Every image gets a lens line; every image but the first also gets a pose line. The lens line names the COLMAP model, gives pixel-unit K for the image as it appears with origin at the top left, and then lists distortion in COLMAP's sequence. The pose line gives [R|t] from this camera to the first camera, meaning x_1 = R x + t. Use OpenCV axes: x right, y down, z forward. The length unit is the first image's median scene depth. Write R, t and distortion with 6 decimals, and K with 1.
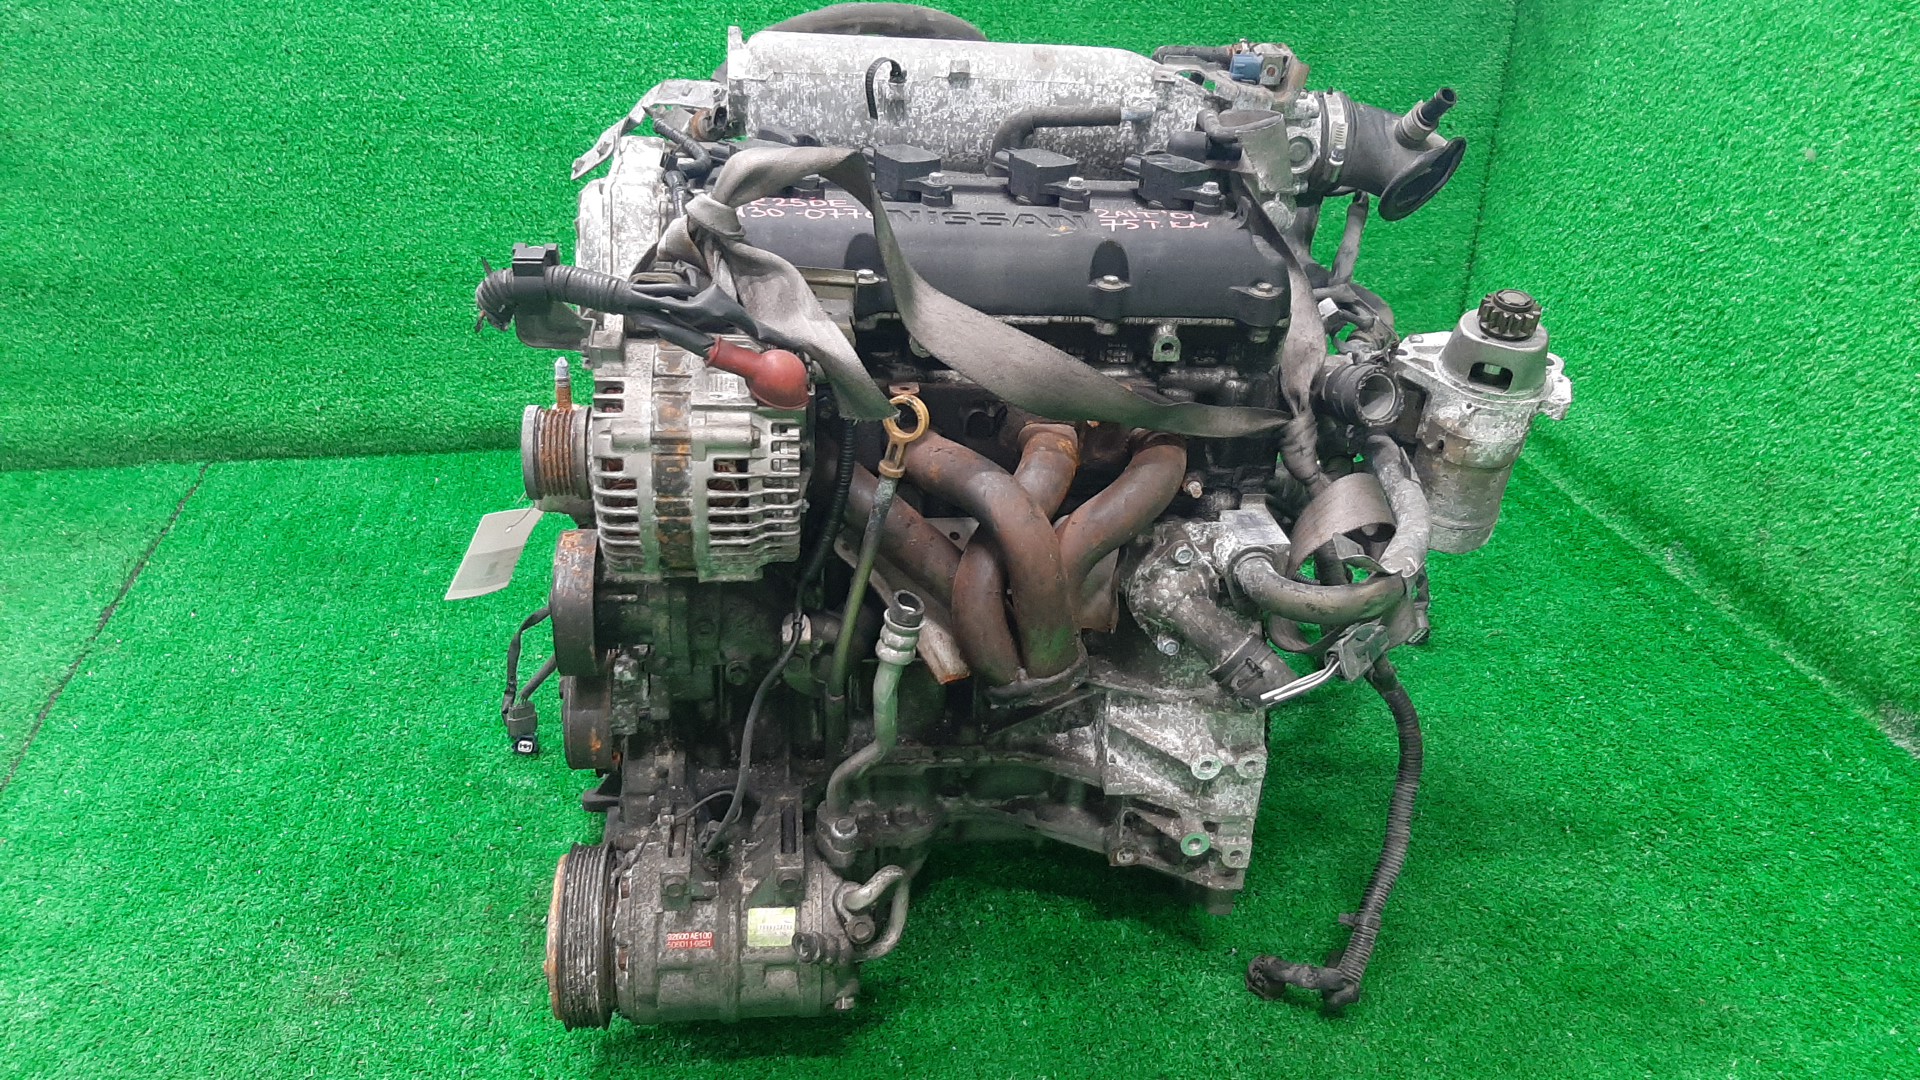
lens RADIAL K [[1399.0, 0, 960.0], [0, 1399.0, 540.0], [0, 0, 1]] dist [0.000482, -0.000250]
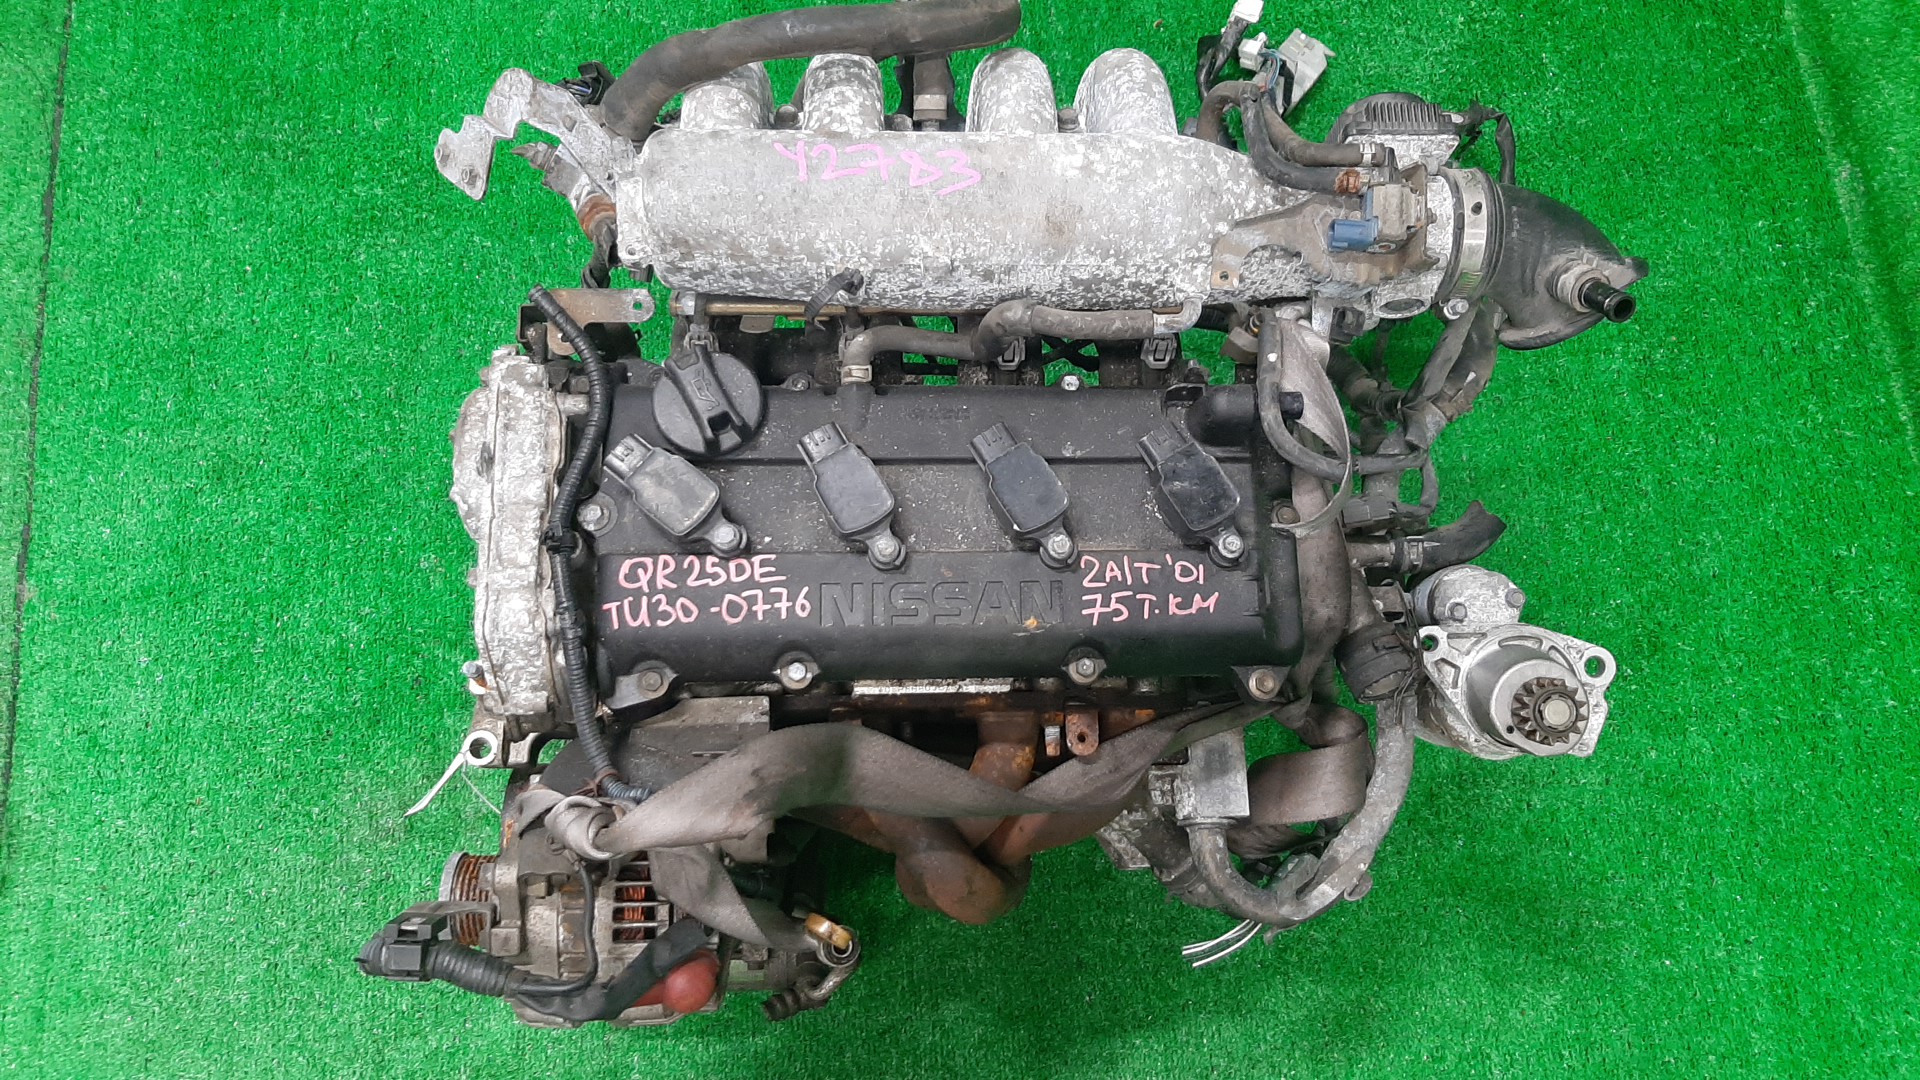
lens RADIAL K [[1399.0, 0, 960.0], [0, 1399.0, 540.0], [0, 0, 1]] dist [0.000482, -0.000250]
pose [[0.996137, 0.083798, -0.026260, 0.041951], [-0.040844, 0.706839, 0.706194, -0.742504], [0.077739, -0.702394, 0.707531, 0.394100]]
